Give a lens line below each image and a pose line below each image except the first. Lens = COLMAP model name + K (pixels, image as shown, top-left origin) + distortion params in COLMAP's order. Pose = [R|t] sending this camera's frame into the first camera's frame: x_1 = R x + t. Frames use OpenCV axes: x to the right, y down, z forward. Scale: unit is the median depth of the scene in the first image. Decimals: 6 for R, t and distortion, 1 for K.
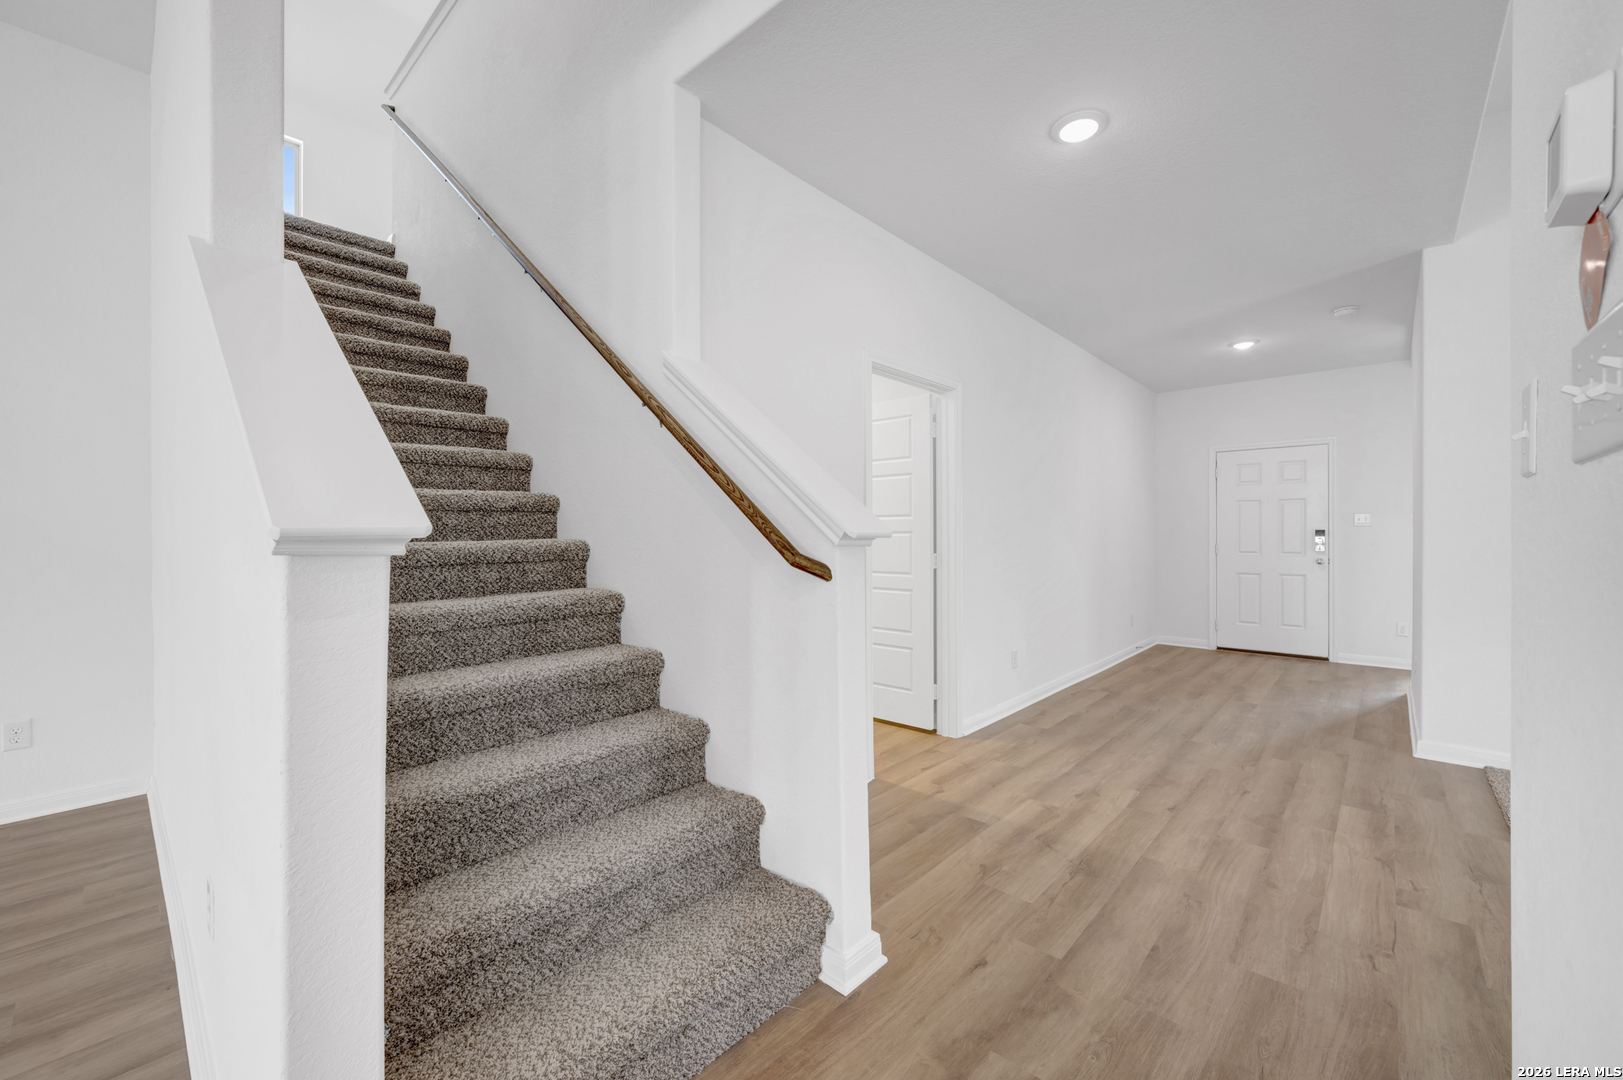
lens RADIAL K [[643.1, 0, 800.5], [0, 643.1, 543.6], [0, 0, 1]] dist [-0.001251, 0.000536]
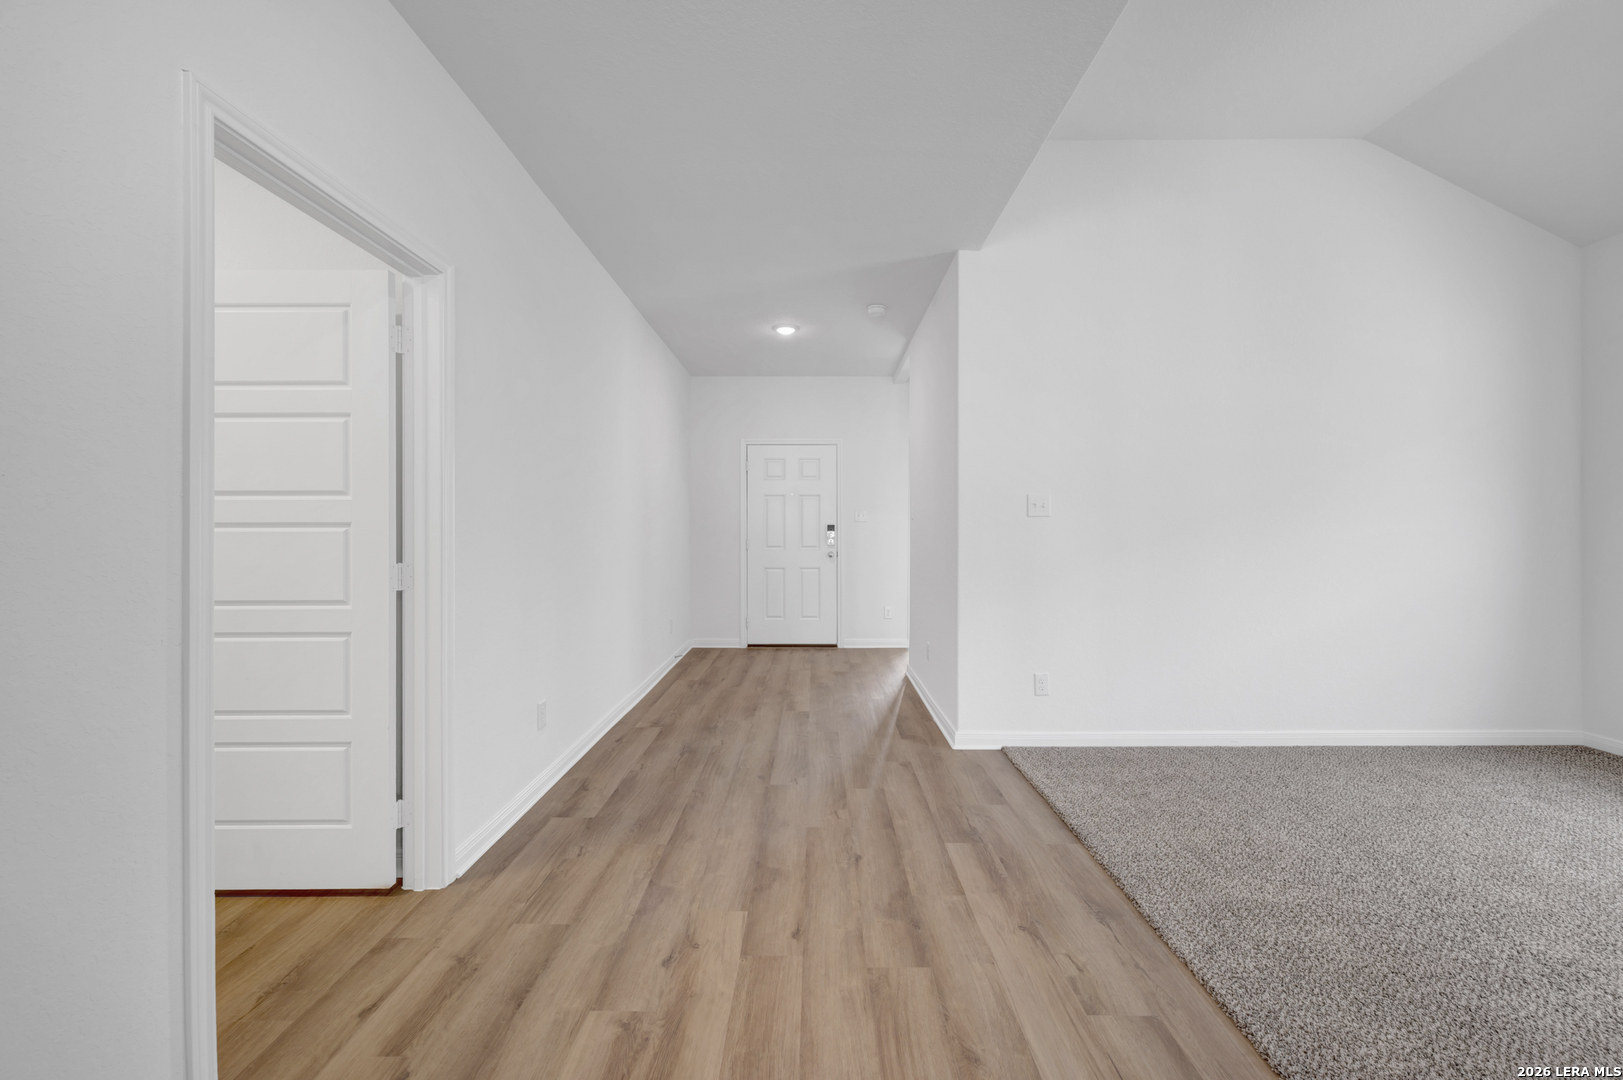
lens RADIAL K [[643.1, 0, 819.2], [0, 643.1, 523.5], [0, 0, 1]] dist [-0.001251, 0.000536]
pose [[0.725780, 0.006451, 0.687897, 0.094156], [0.009291, 0.999773, -0.019179, -0.005083], [-0.687864, 0.020311, 0.725555, 0.364034]]
